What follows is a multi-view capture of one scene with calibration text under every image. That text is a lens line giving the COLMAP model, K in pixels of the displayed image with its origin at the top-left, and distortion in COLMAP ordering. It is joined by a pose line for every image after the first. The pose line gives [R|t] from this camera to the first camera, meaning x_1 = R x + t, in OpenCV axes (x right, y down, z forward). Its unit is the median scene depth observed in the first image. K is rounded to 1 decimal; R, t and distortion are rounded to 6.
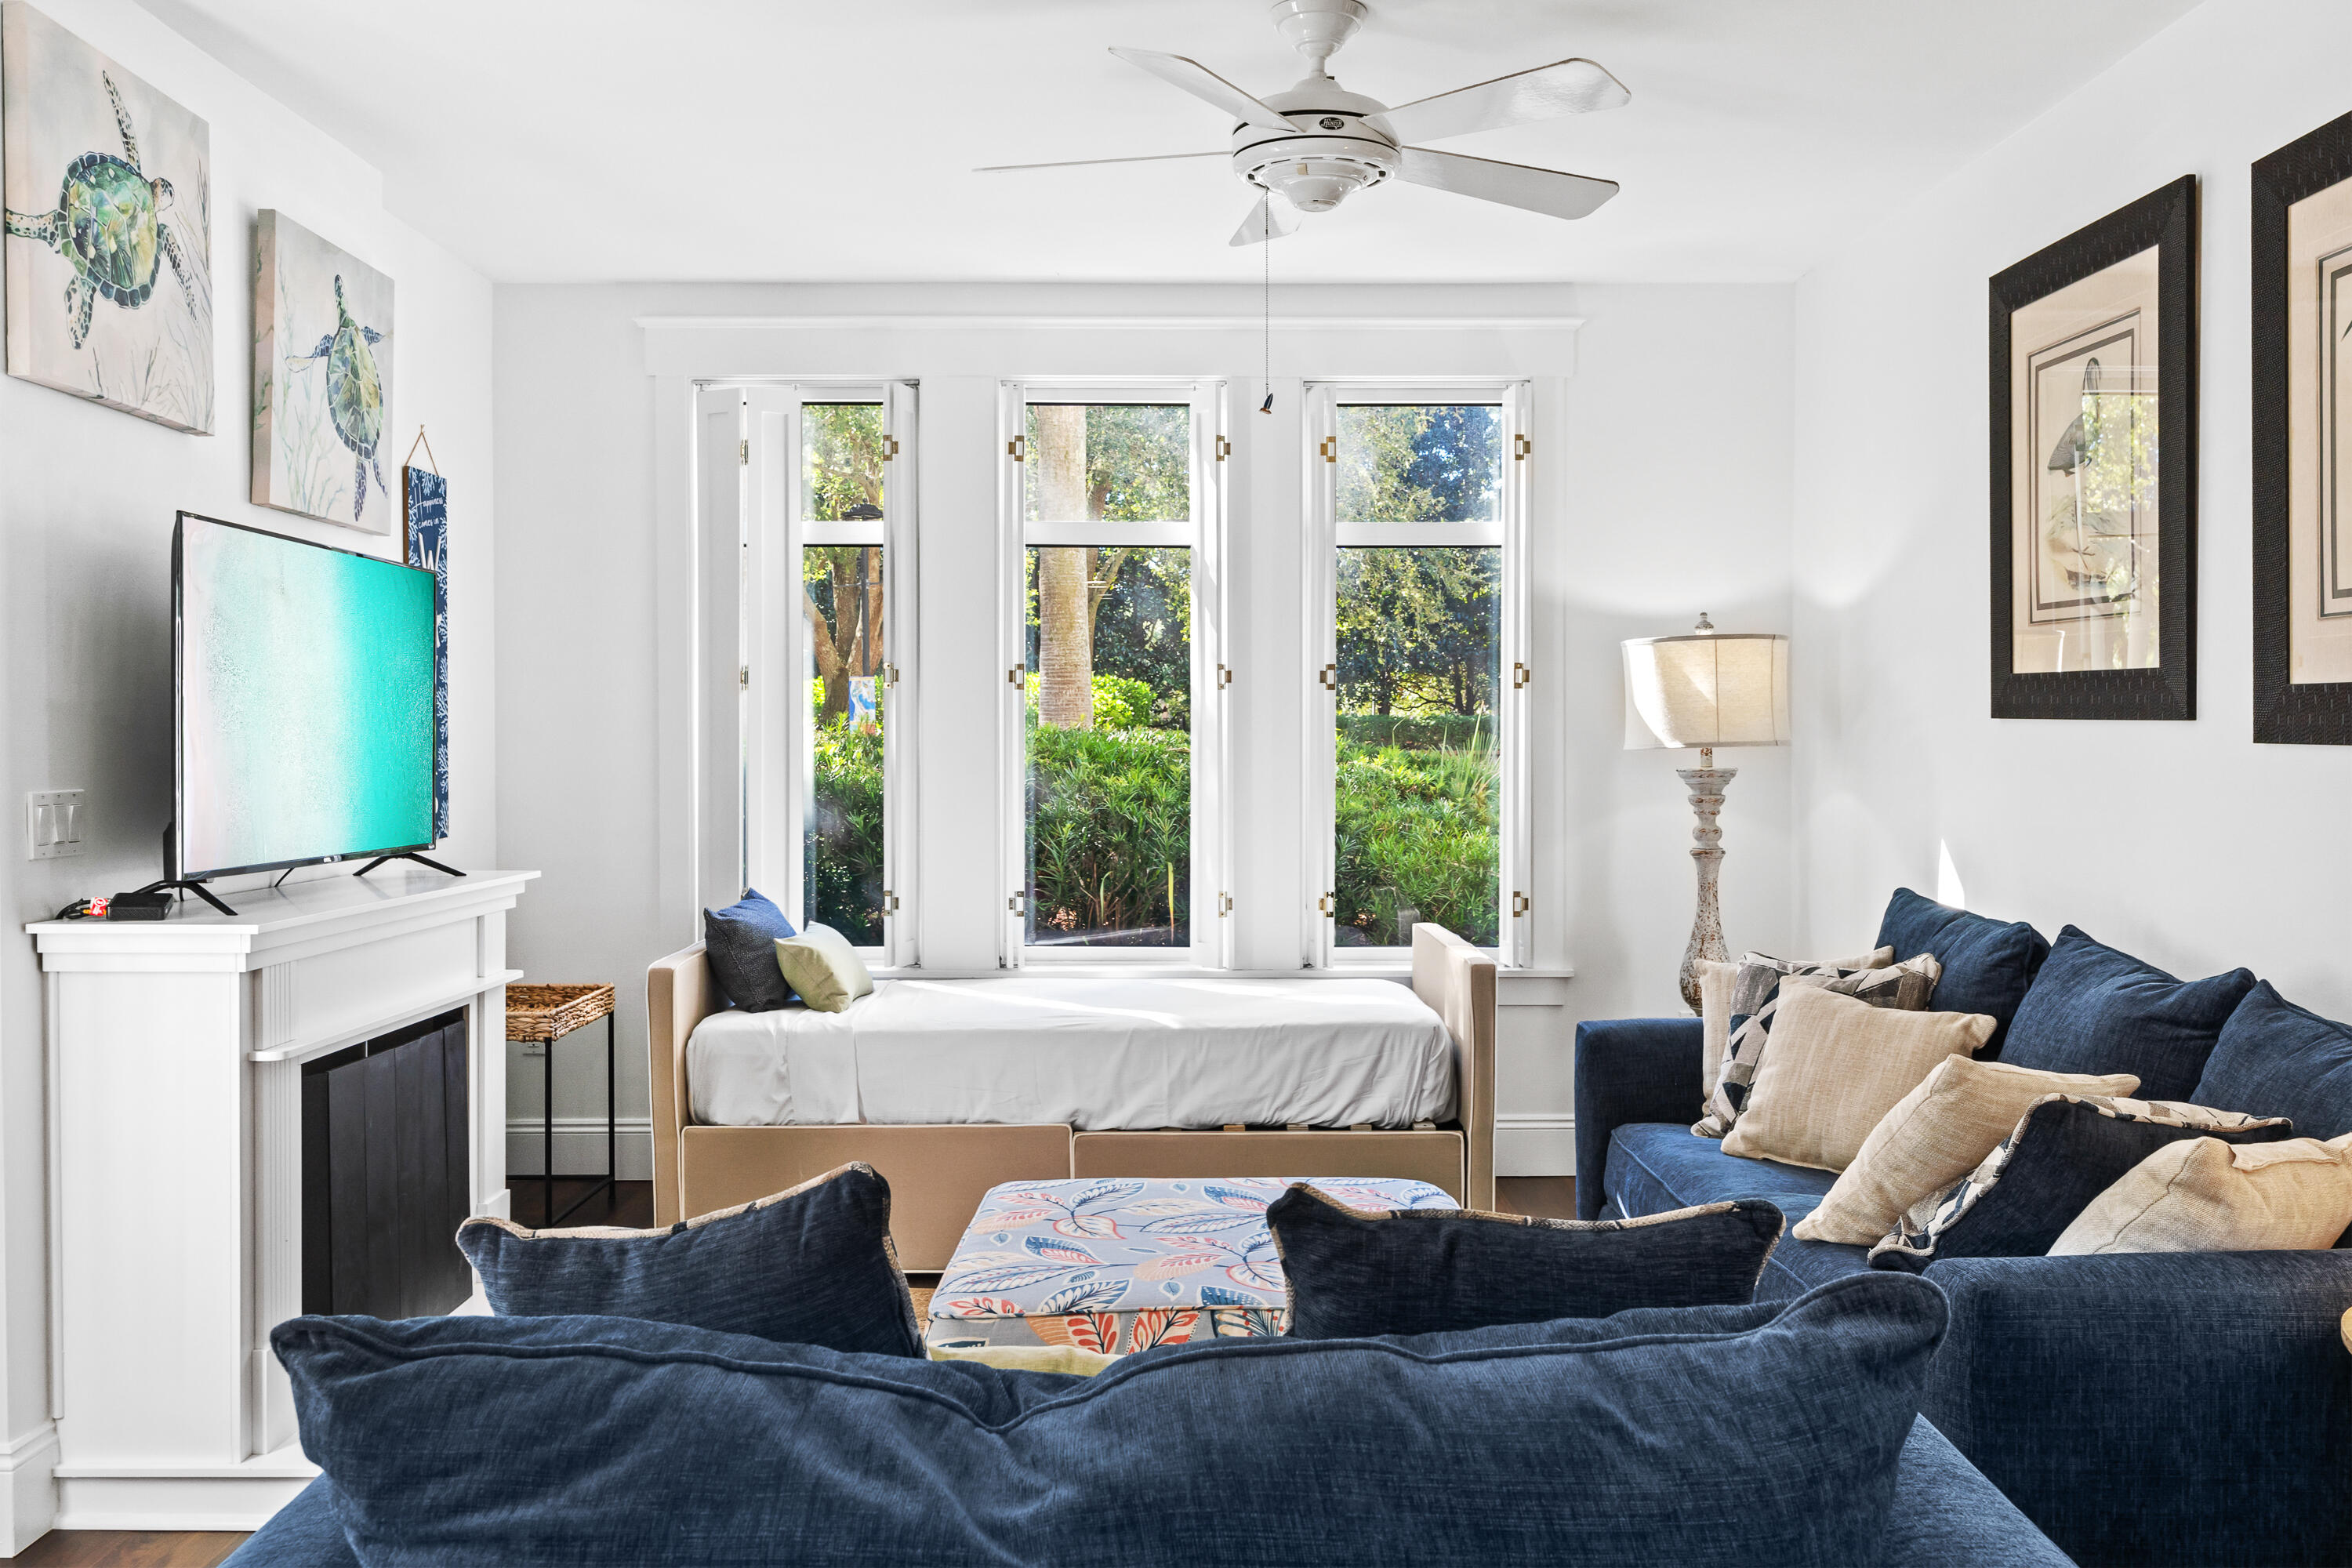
lens RADIAL K [[1950.0, 0, 1173.4], [0, 1950.0, 771.6], [0, 0, 1]] dist [0.002531, 0.003702]
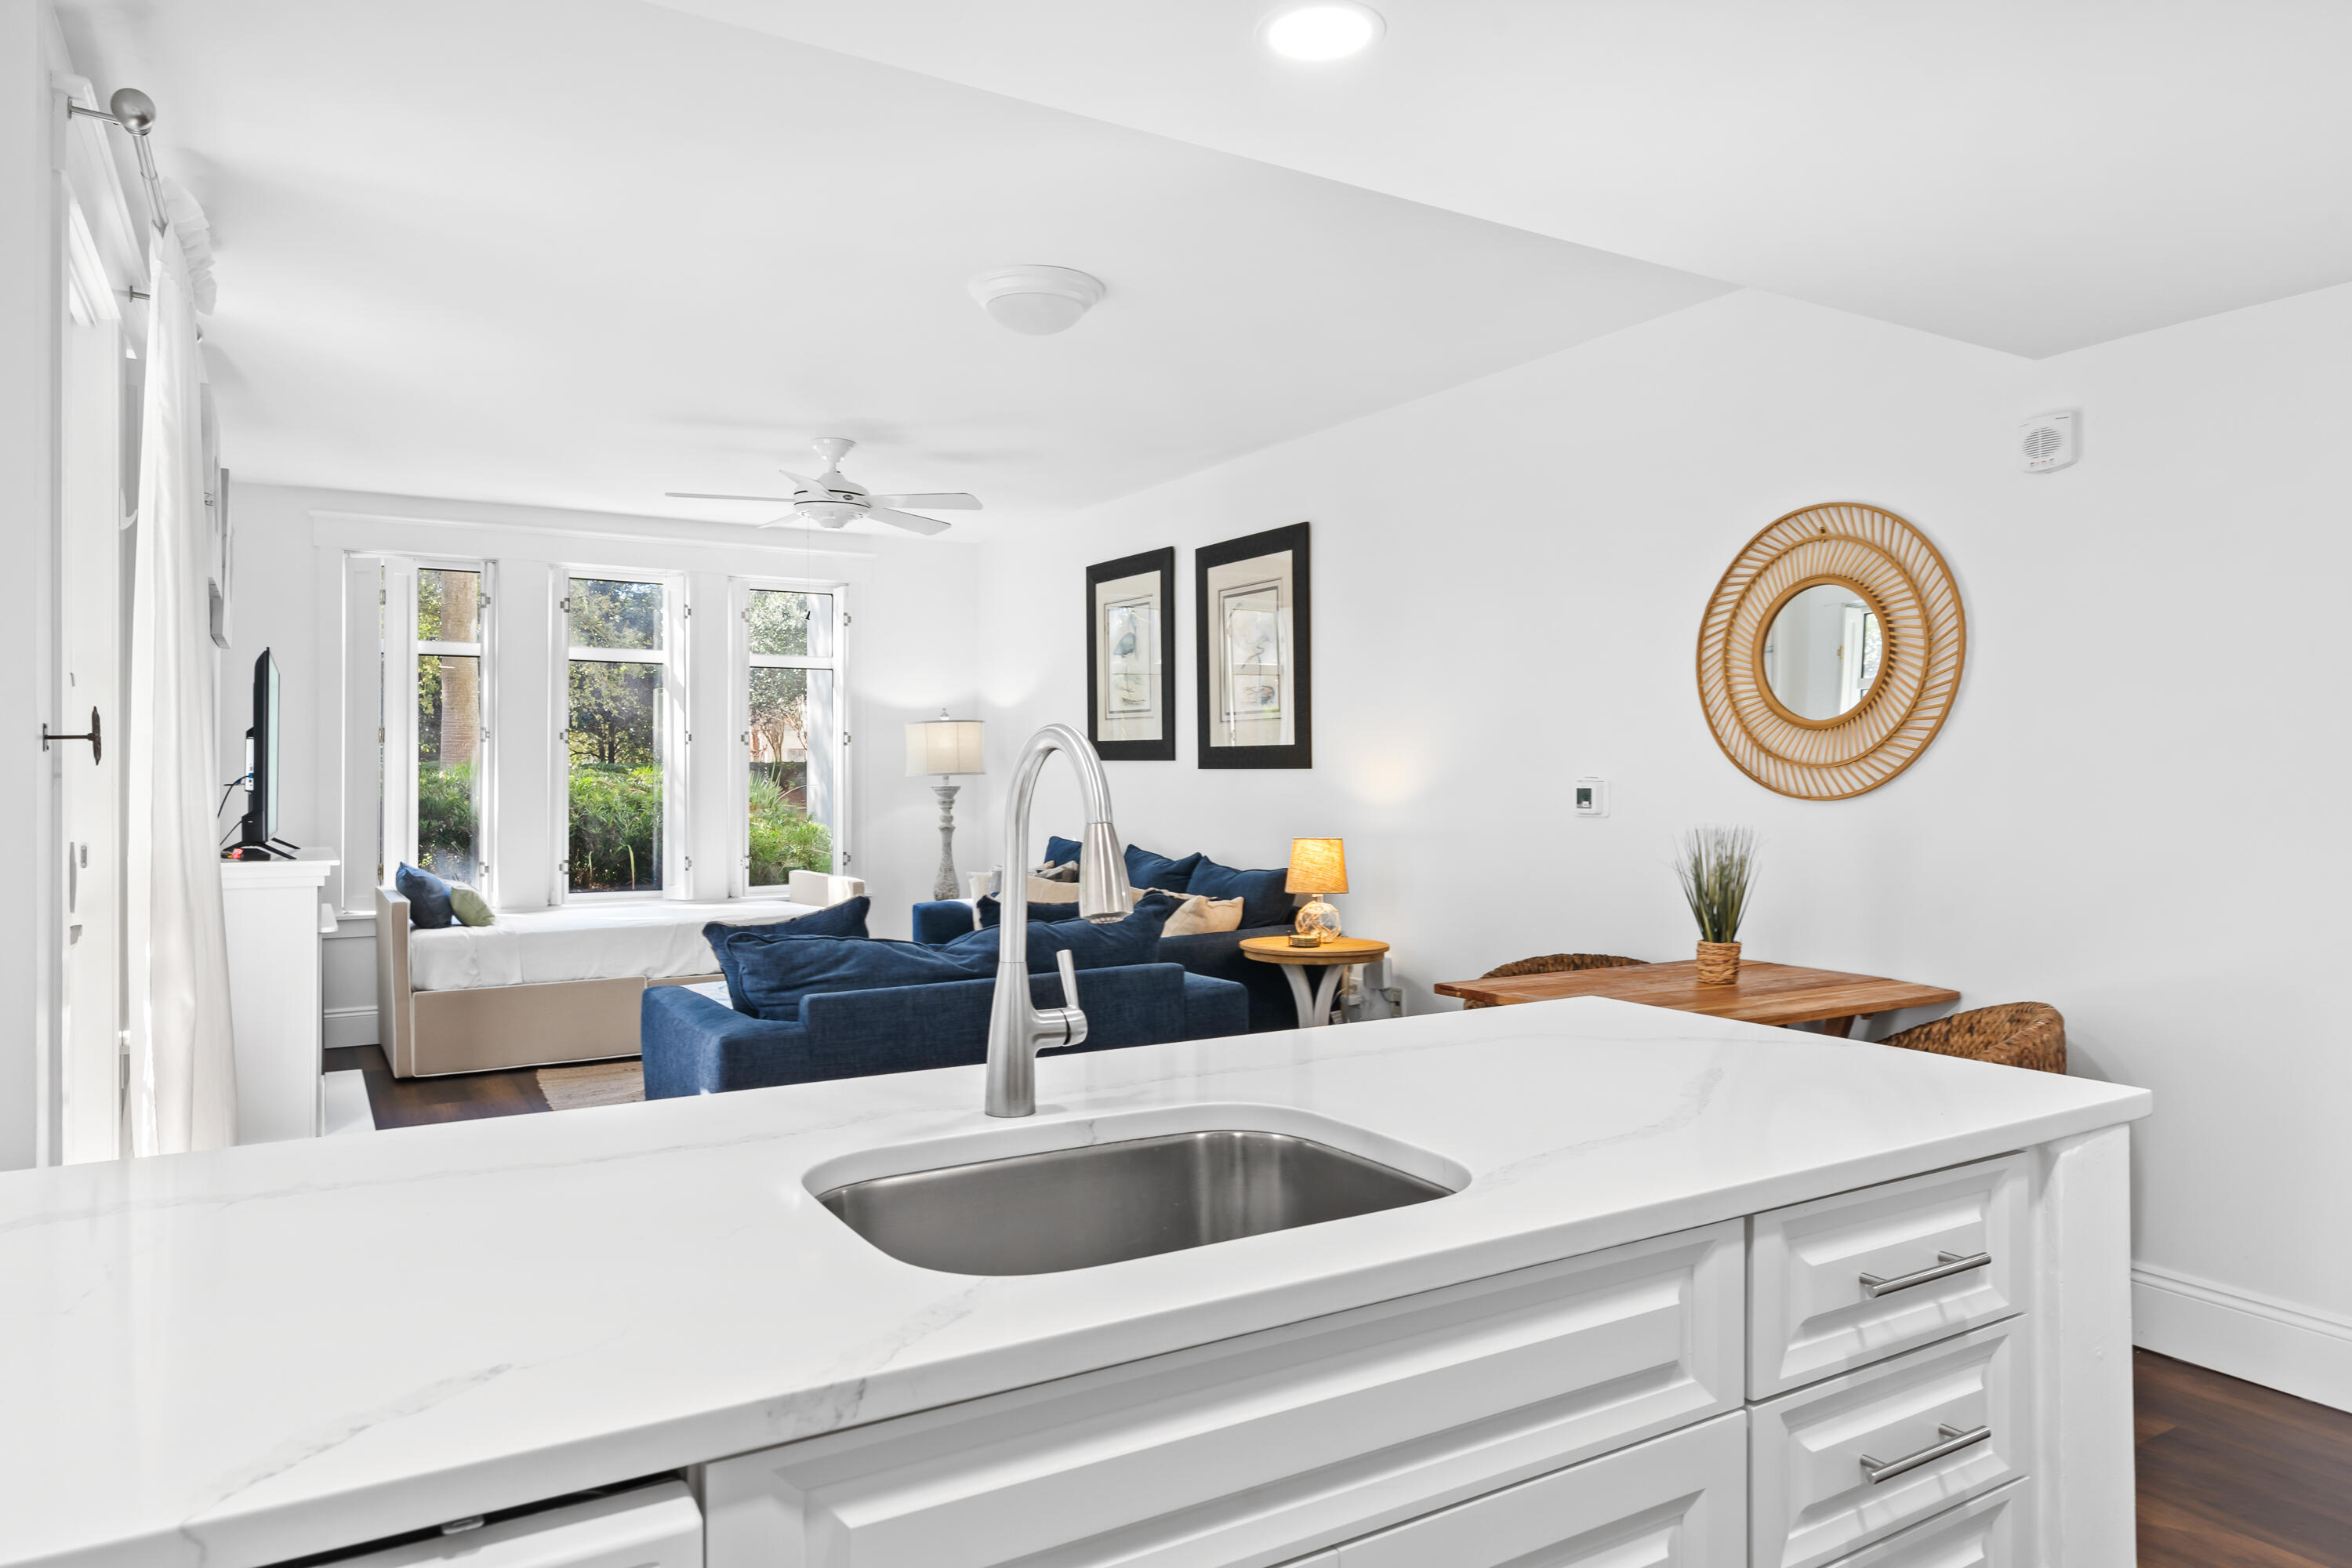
lens RADIAL K [[1458.0, 0, 1164.6], [0, 1458.0, 756.0], [0, 0, 1]] dist [0.004255, -0.007764]
pose [[0.864113, 0.005795, 0.503264, -0.381233], [0.012504, 0.999378, -0.032978, 0.025777], [-0.503142, 0.034789, 0.863503, -0.541132]]
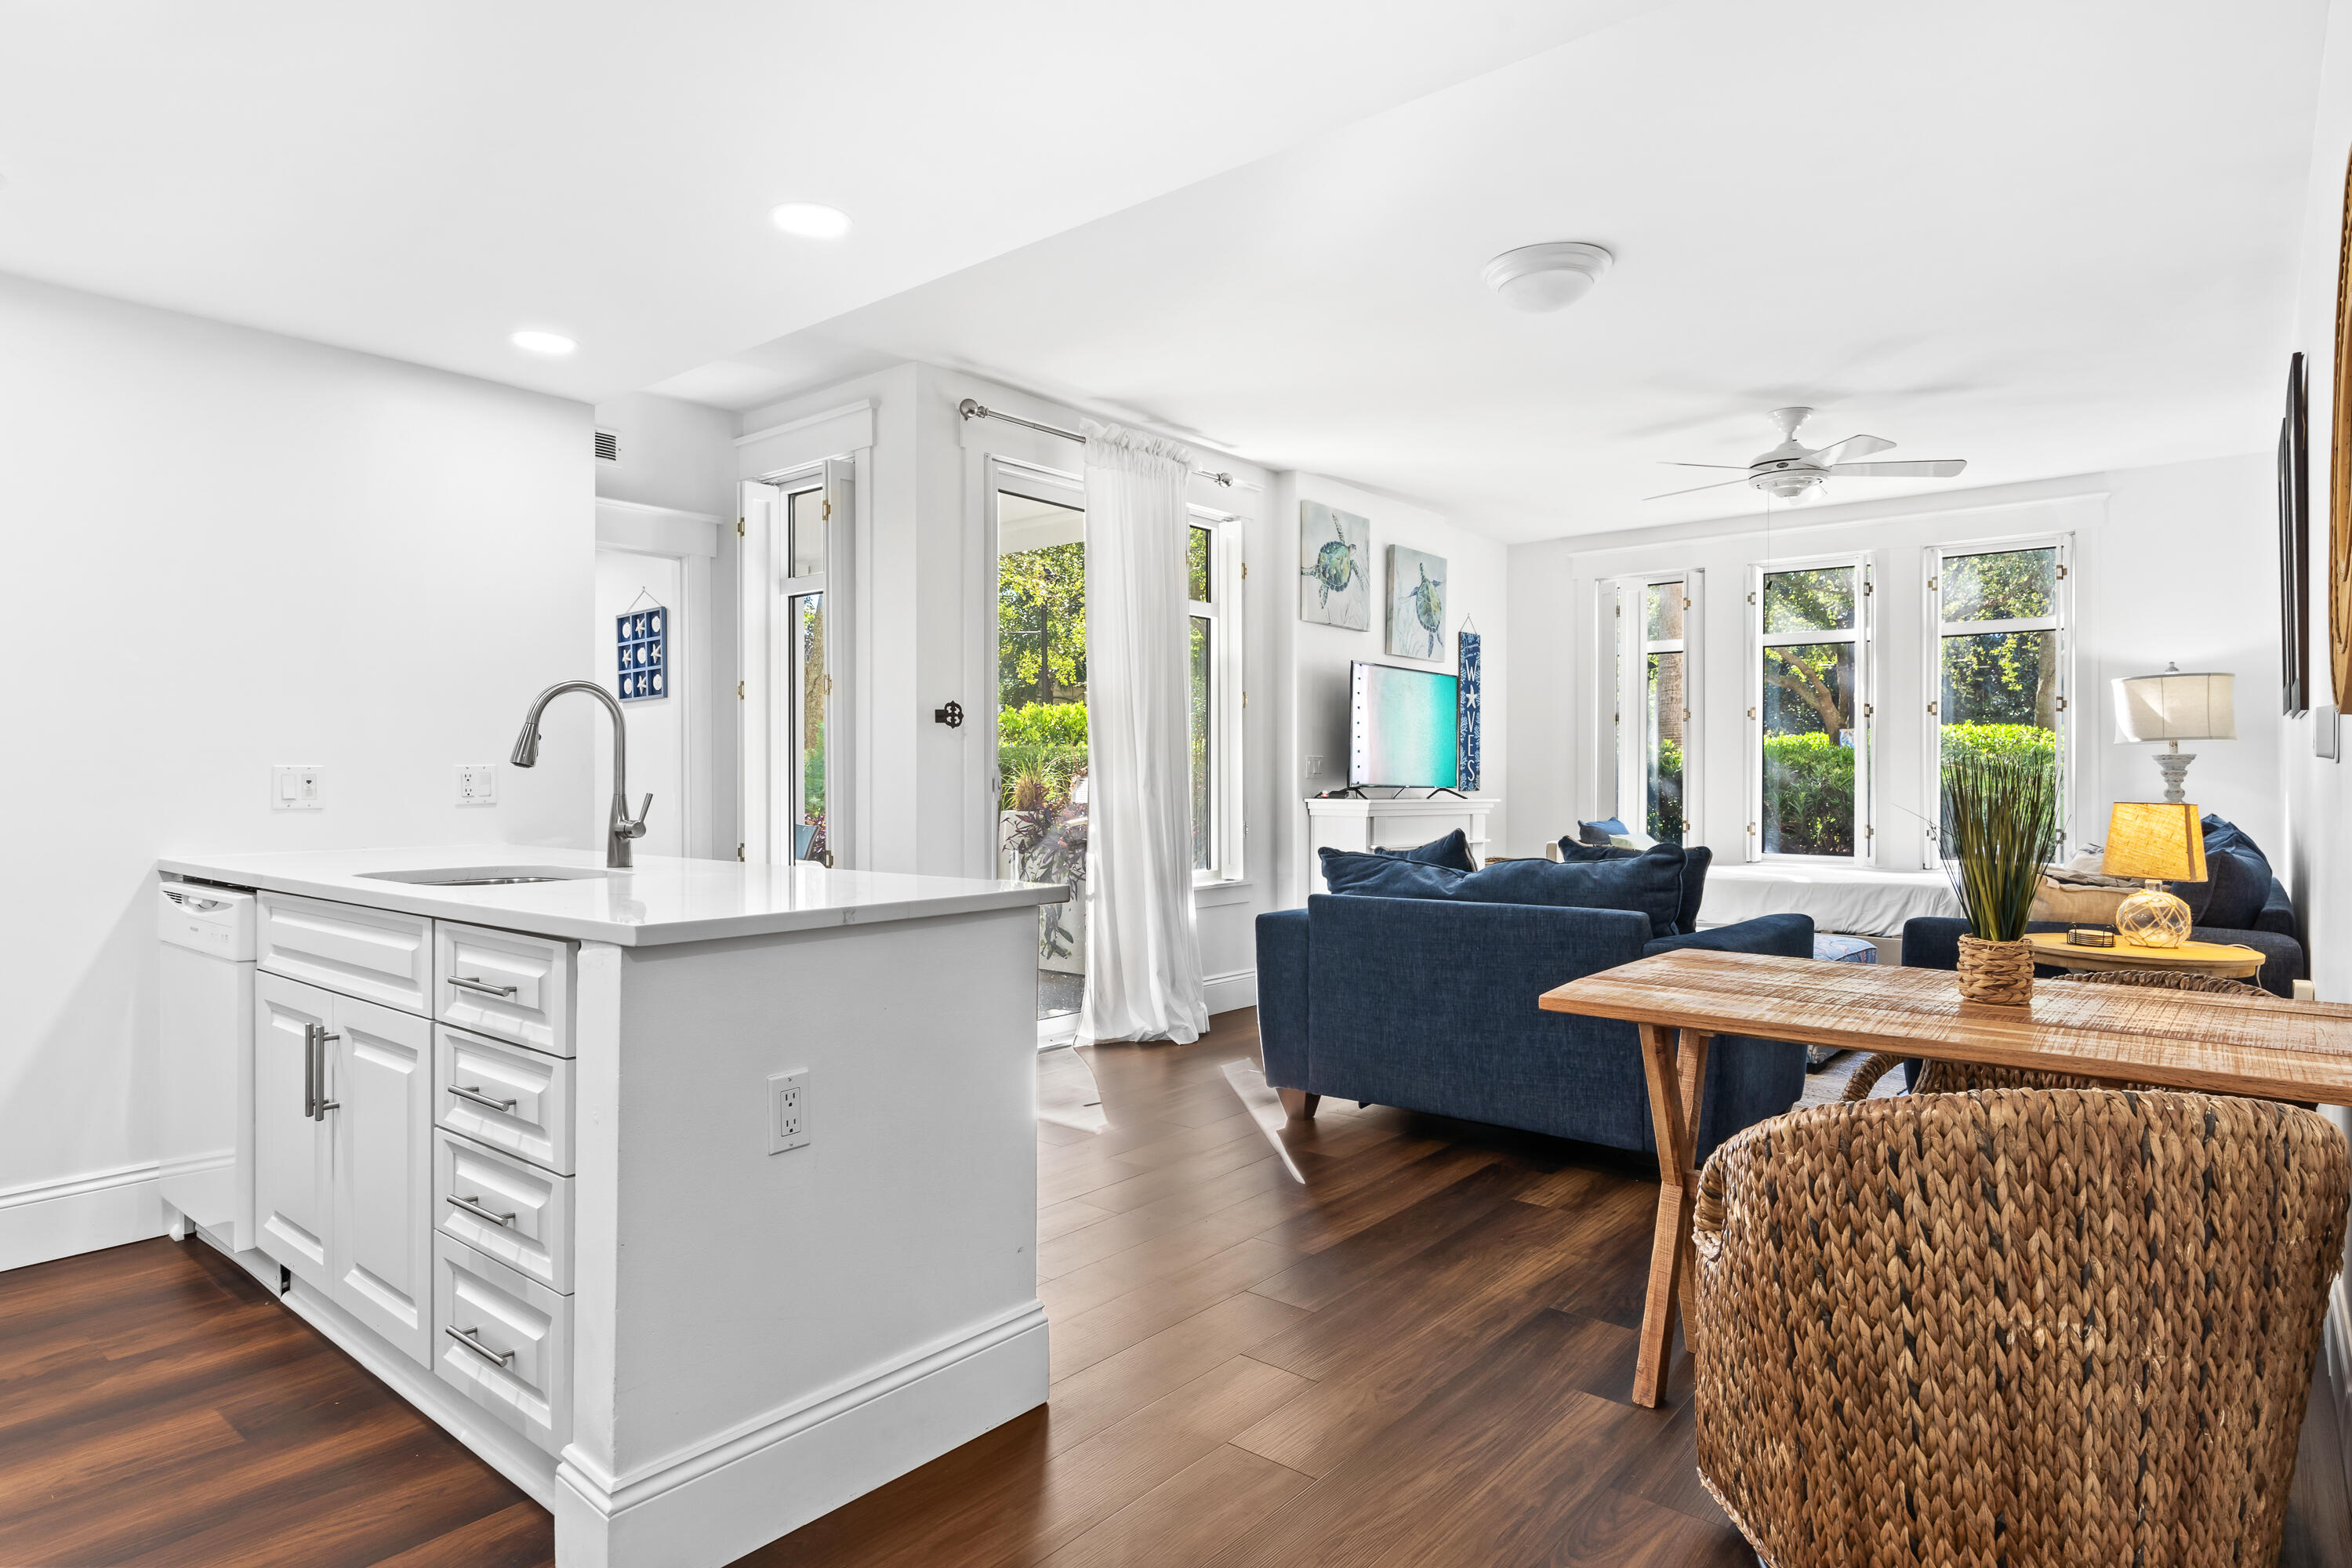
lens RADIAL K [[1276.8, 0, 1146.0], [0, 1276.8, 770.8], [0, 0, 1]] dist [-0.011746, 0.006160]
pose [[0.758607, -0.001384, -0.651547, 0.416511], [-0.014708, 0.999707, -0.019249, 0.061034], [0.651382, 0.024185, 0.758364, -0.537454]]
